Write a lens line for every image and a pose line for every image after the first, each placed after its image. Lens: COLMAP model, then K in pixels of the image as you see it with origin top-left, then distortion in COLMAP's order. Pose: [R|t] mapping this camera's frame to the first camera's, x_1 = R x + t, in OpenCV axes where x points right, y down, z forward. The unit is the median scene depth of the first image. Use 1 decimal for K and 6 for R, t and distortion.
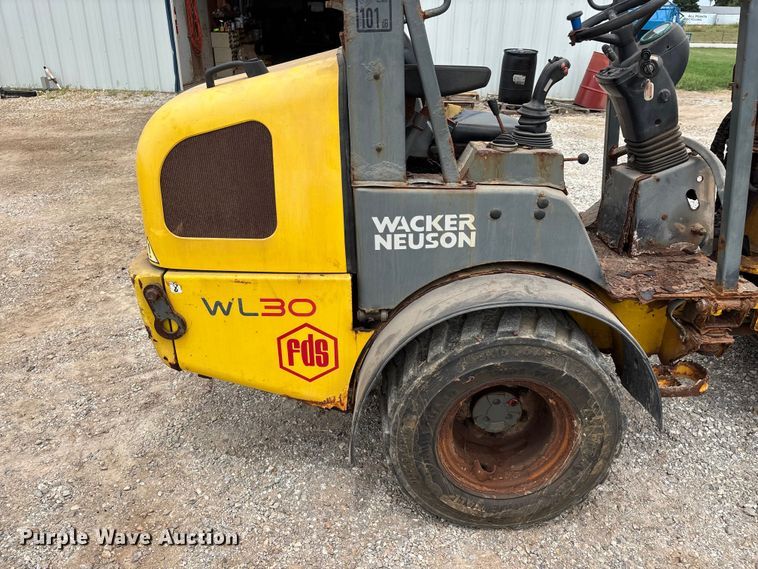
lens RADIAL K [[571.9, 0, 384.7], [0, 571.9, 292.5], [0, 0, 1]] dist [0.080034, -0.094426]
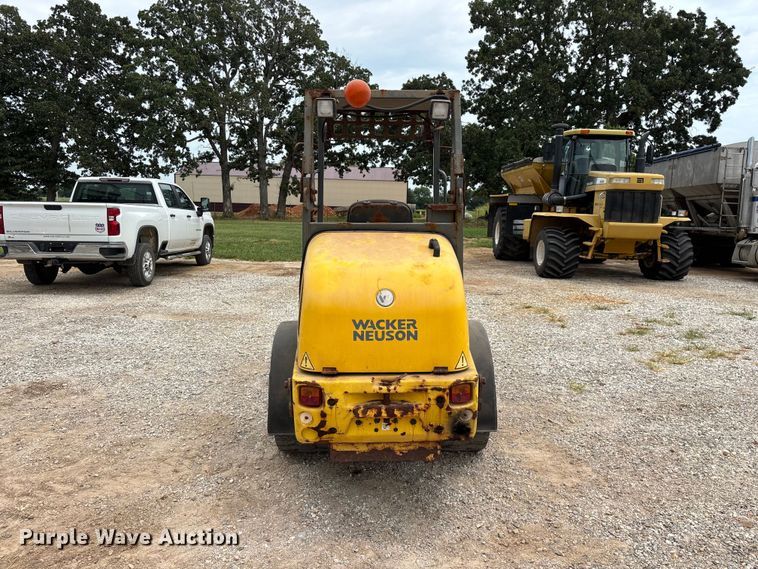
lens RADIAL K [[571.2, 0, 380.4], [0, 571.2, 286.2], [0, 0, 1]] dist [0.058371, -0.062987]
pose [[0.017707, -0.147854, 0.988851, -1.844275], [0.407833, 0.904058, 0.127872, -0.523795], [-0.912885, 0.401022, 0.076308, 0.998941]]
